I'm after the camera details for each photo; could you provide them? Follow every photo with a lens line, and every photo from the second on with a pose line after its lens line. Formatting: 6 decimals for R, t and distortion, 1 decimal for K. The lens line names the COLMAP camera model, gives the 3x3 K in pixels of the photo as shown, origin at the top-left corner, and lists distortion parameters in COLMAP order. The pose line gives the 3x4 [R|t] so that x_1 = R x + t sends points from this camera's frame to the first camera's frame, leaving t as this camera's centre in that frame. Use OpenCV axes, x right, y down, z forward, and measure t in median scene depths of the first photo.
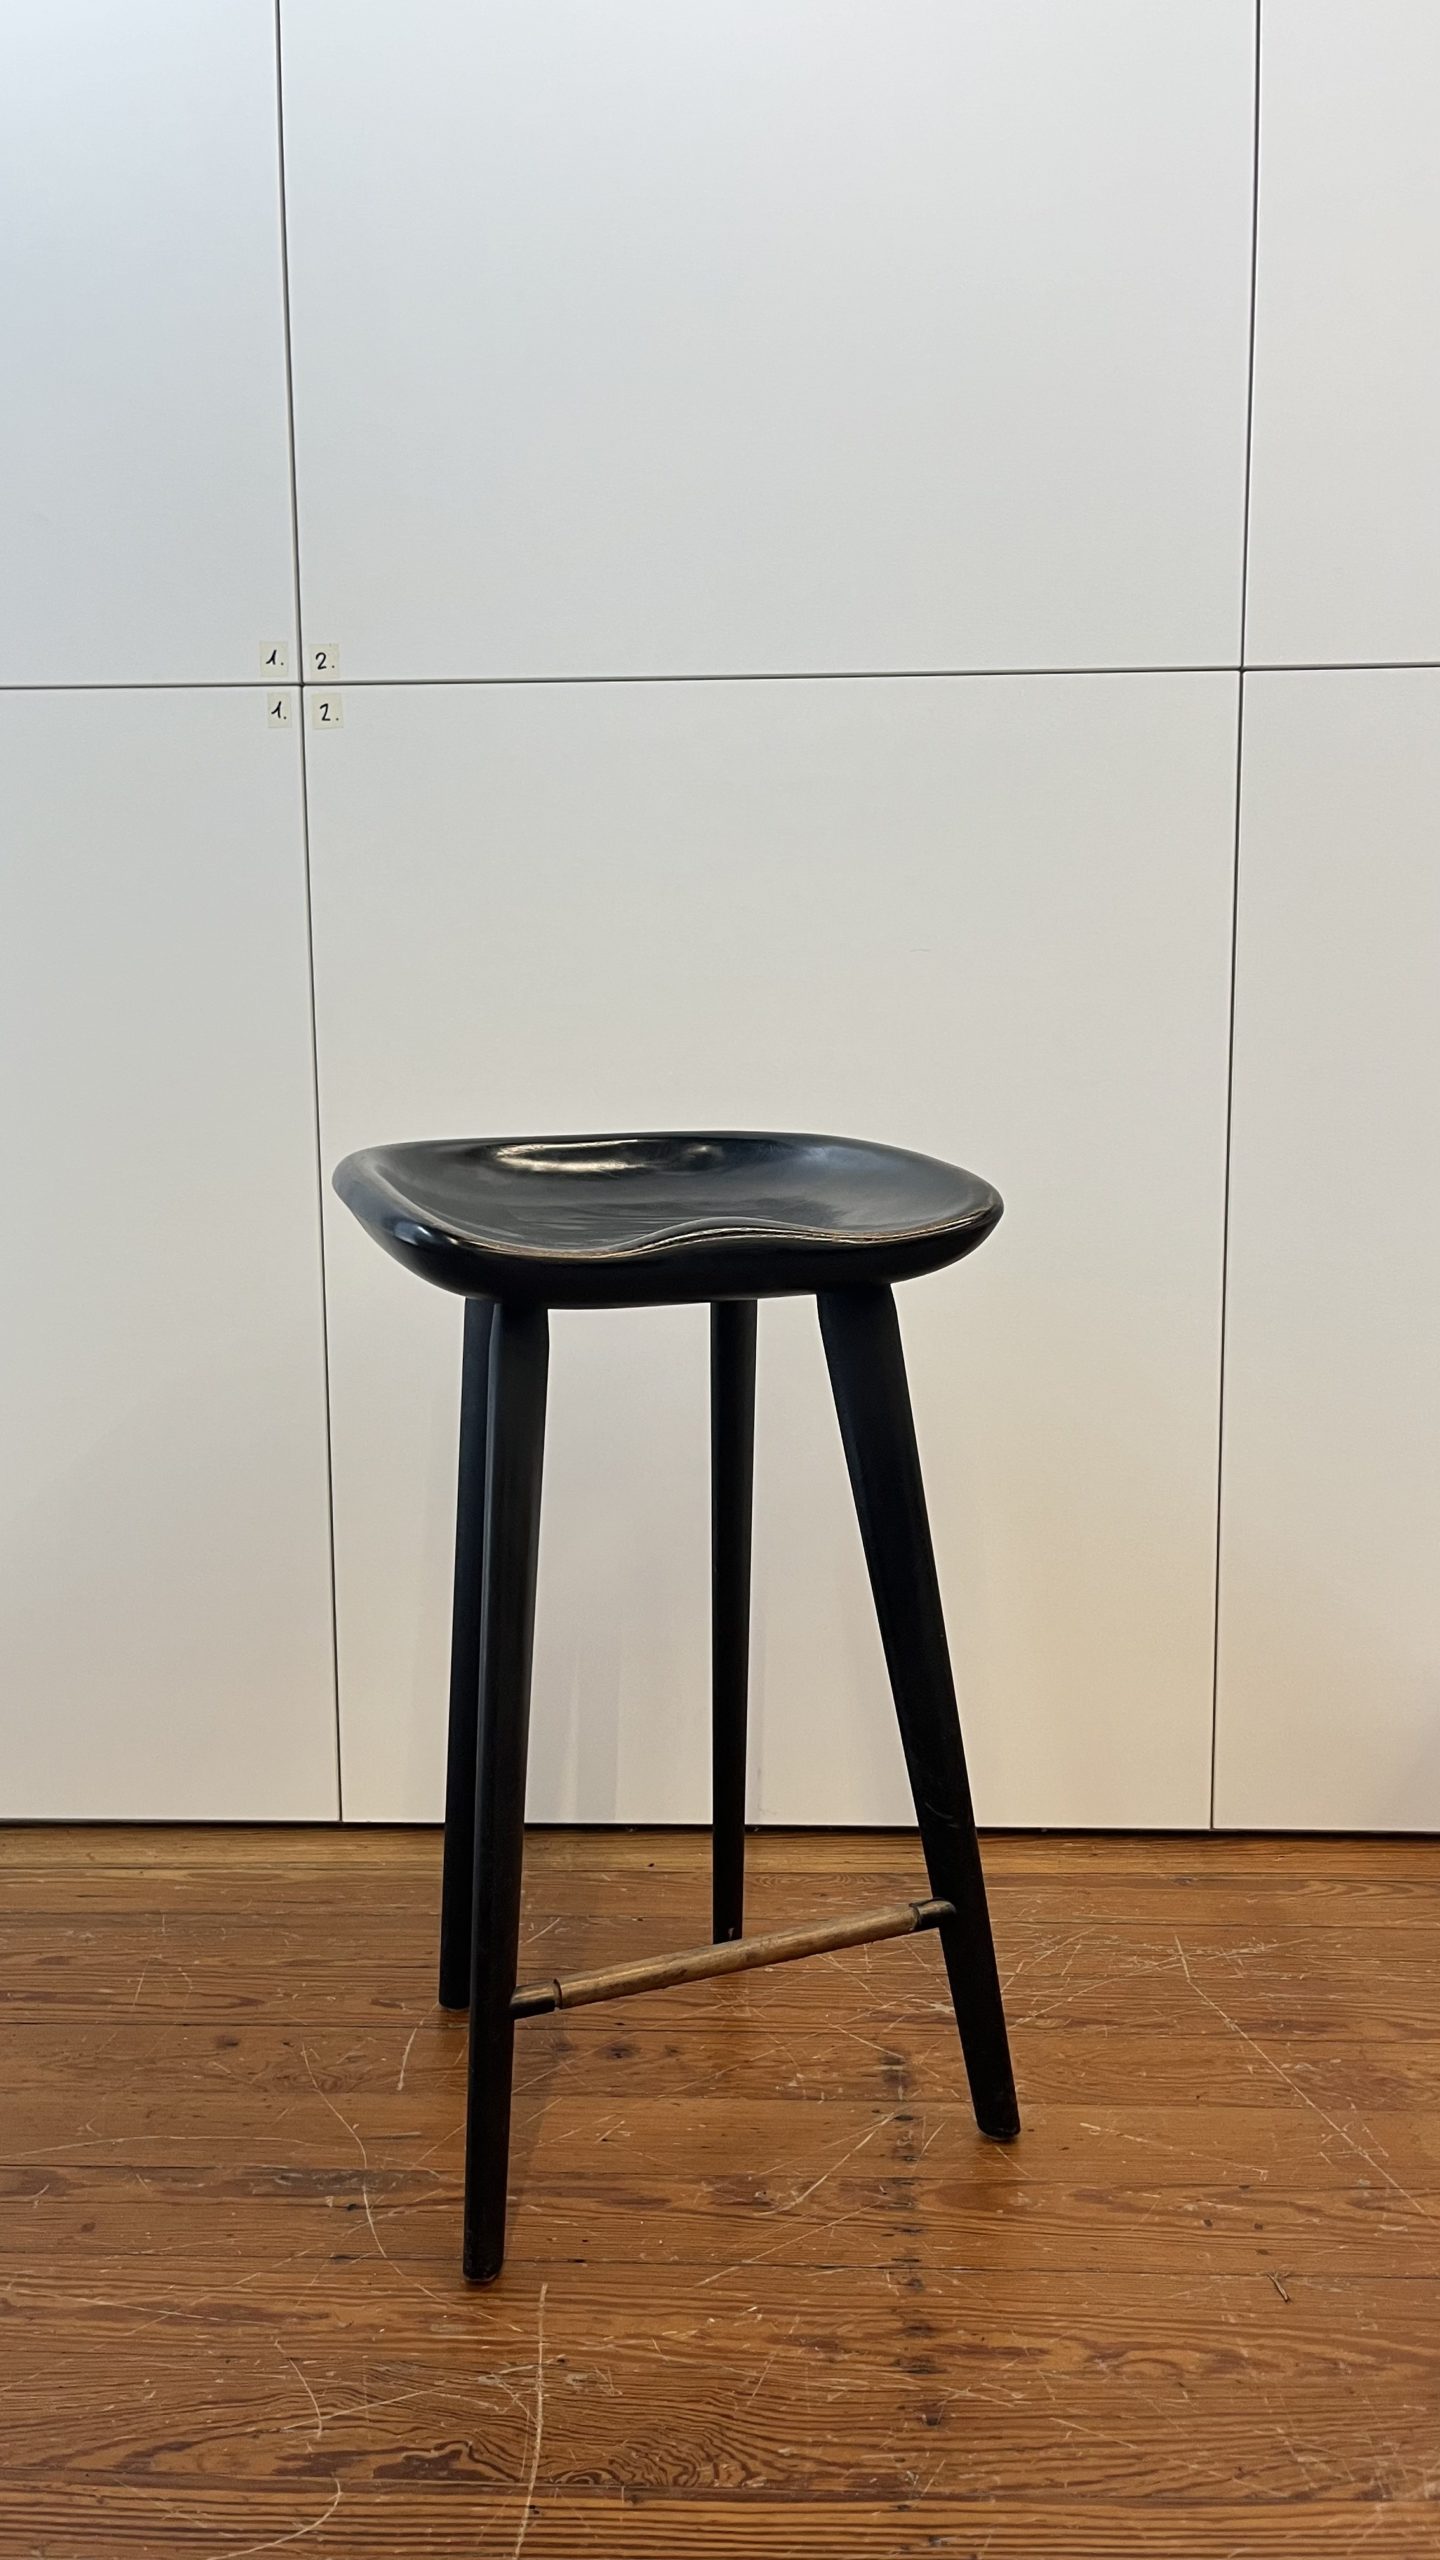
lens RADIAL K [[1958.1, 0, 712.0], [0, 1958.1, 1291.3], [0, 0, 1]] dist [0.050252, -0.082675]
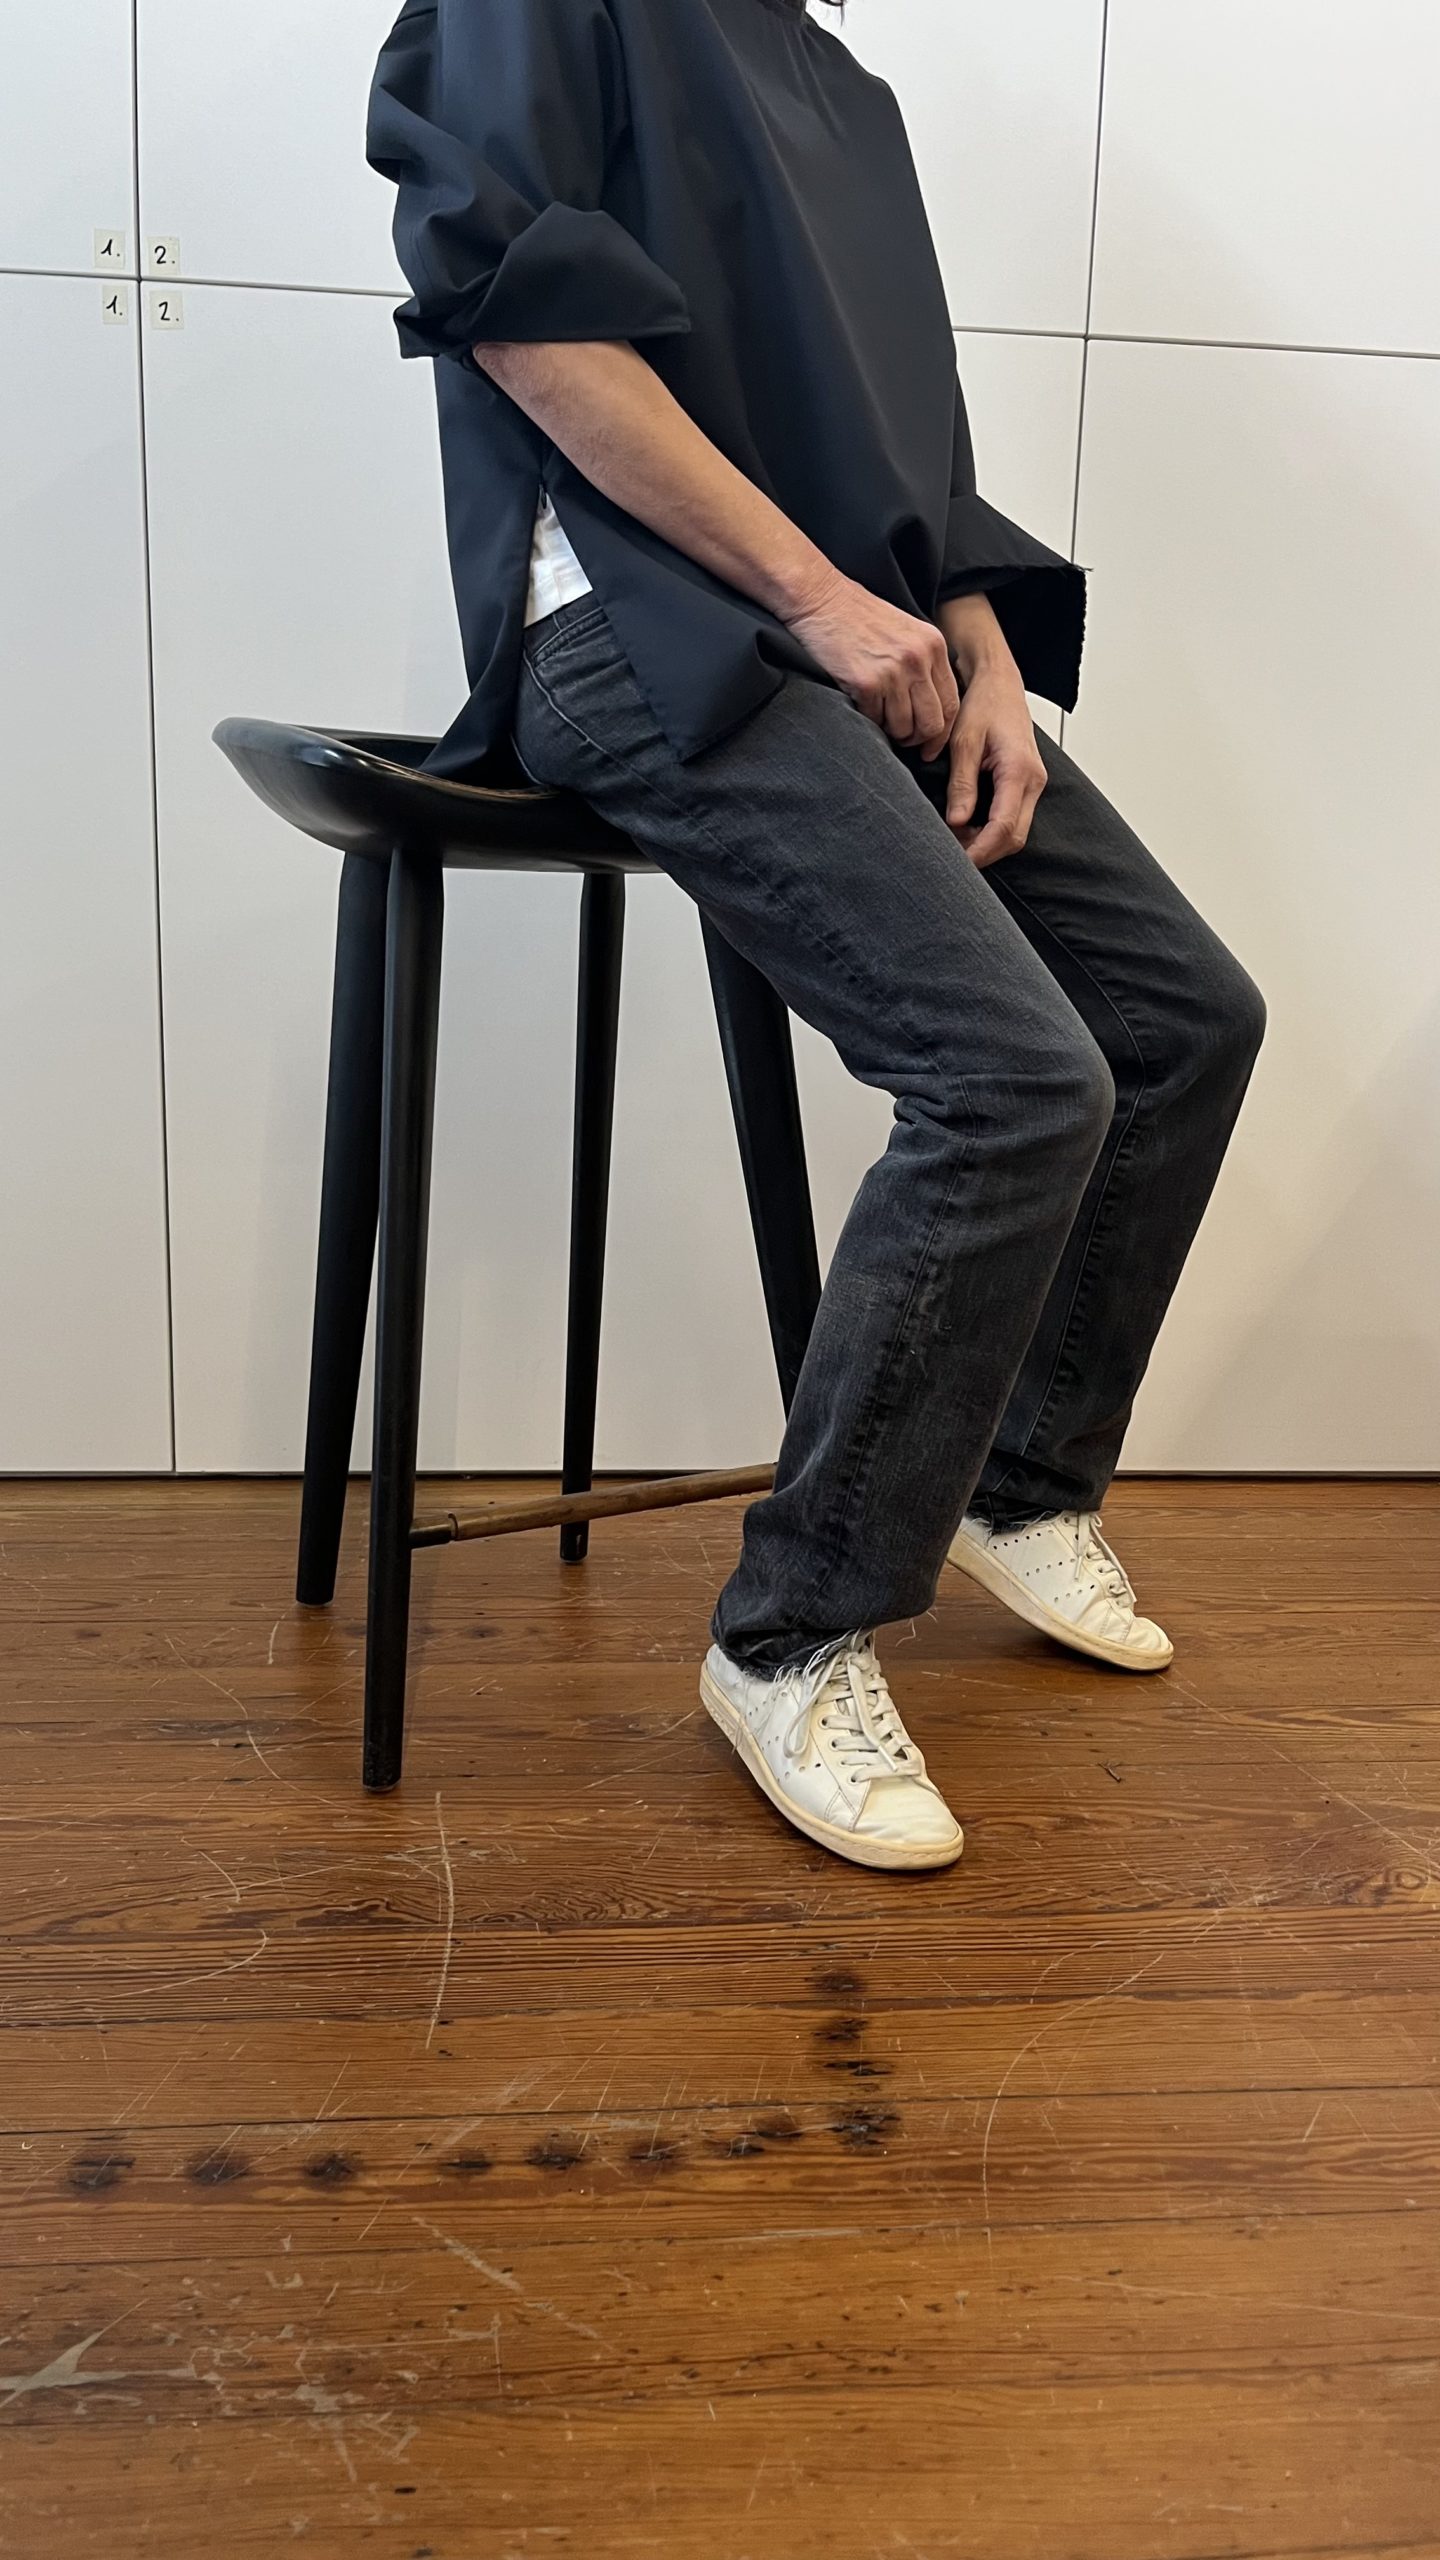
lens RADIAL K [[1958.1, 0, 733.7], [0, 1958.1, 1304.1], [0, 0, 1]] dist [0.050252, -0.082675]
pose [[0.989020, 0.008515, 0.147534, -0.079230], [-0.019079, 0.997341, 0.070332, 0.154535], [-0.146543, -0.072375, 0.986553, -0.034211]]
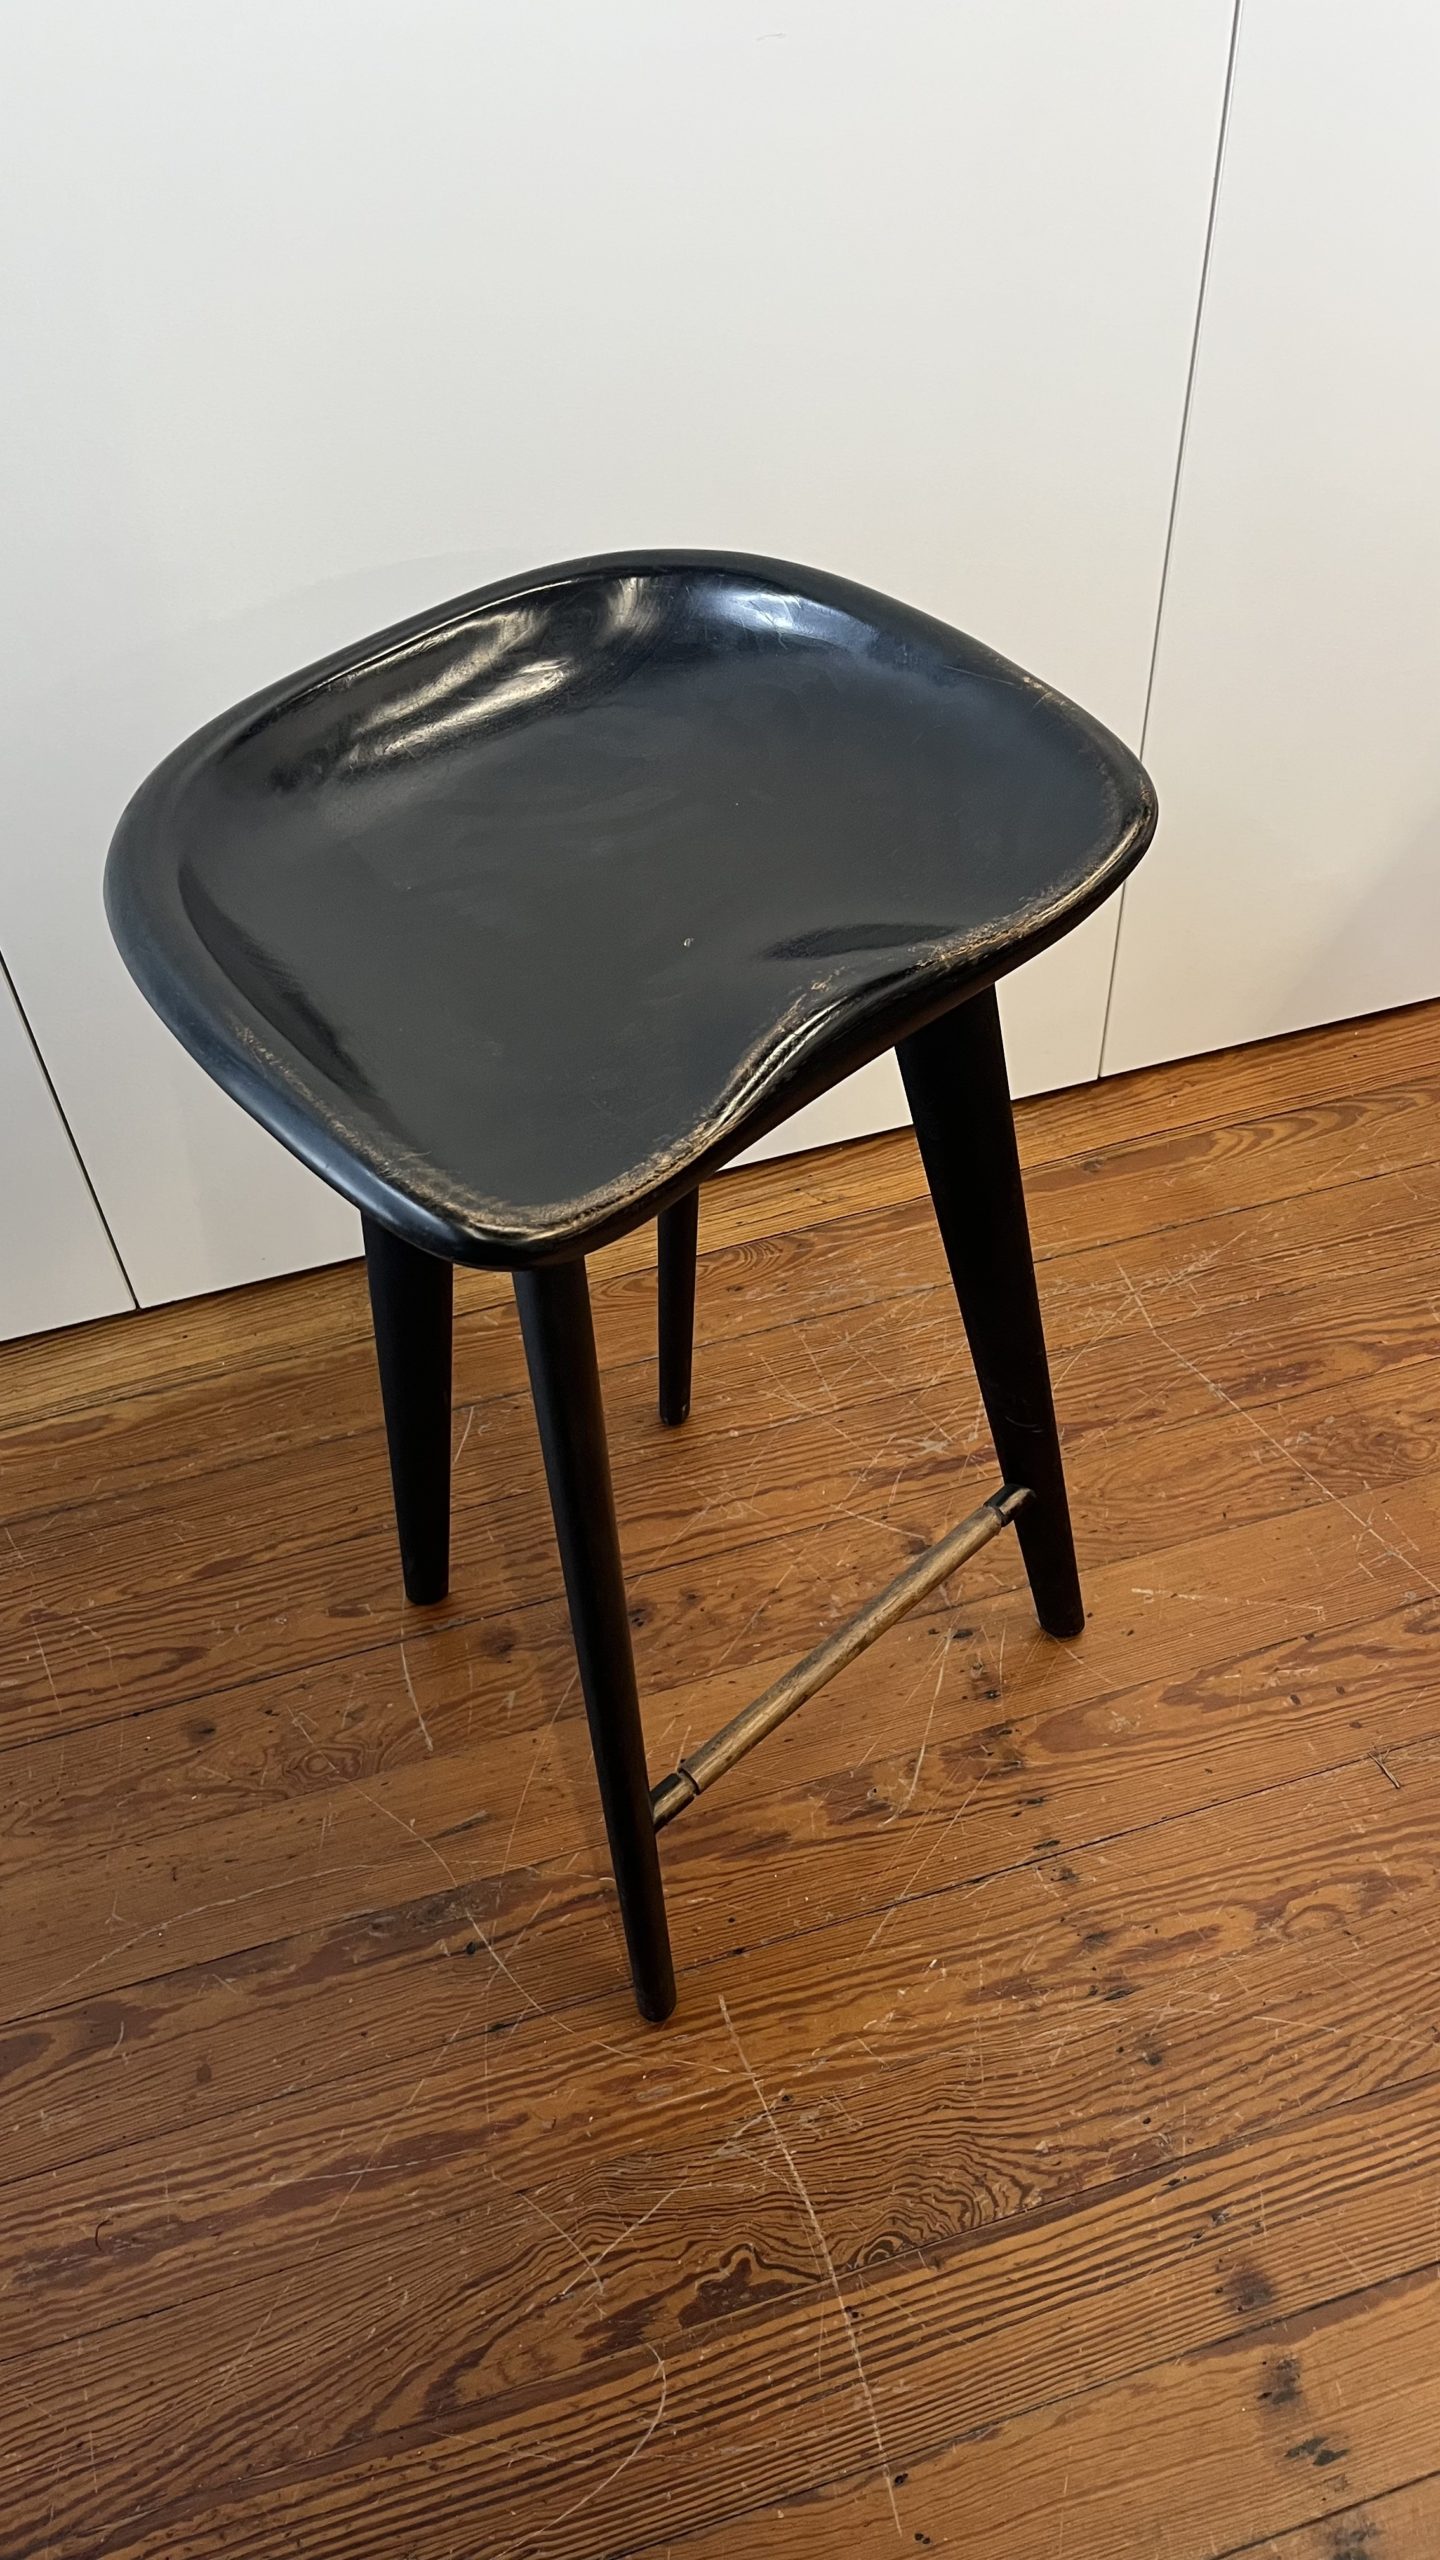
lens RADIAL K [[1958.1, 0, 725.8], [0, 1958.1, 1285.2], [0, 0, 1]] dist [0.050252, -0.082675]
pose [[0.943595, -0.261195, 0.203485, -0.173043], [0.074336, 0.765998, 0.638530, -0.354018], [-0.322650, -0.587387, 0.742208, 0.446796]]
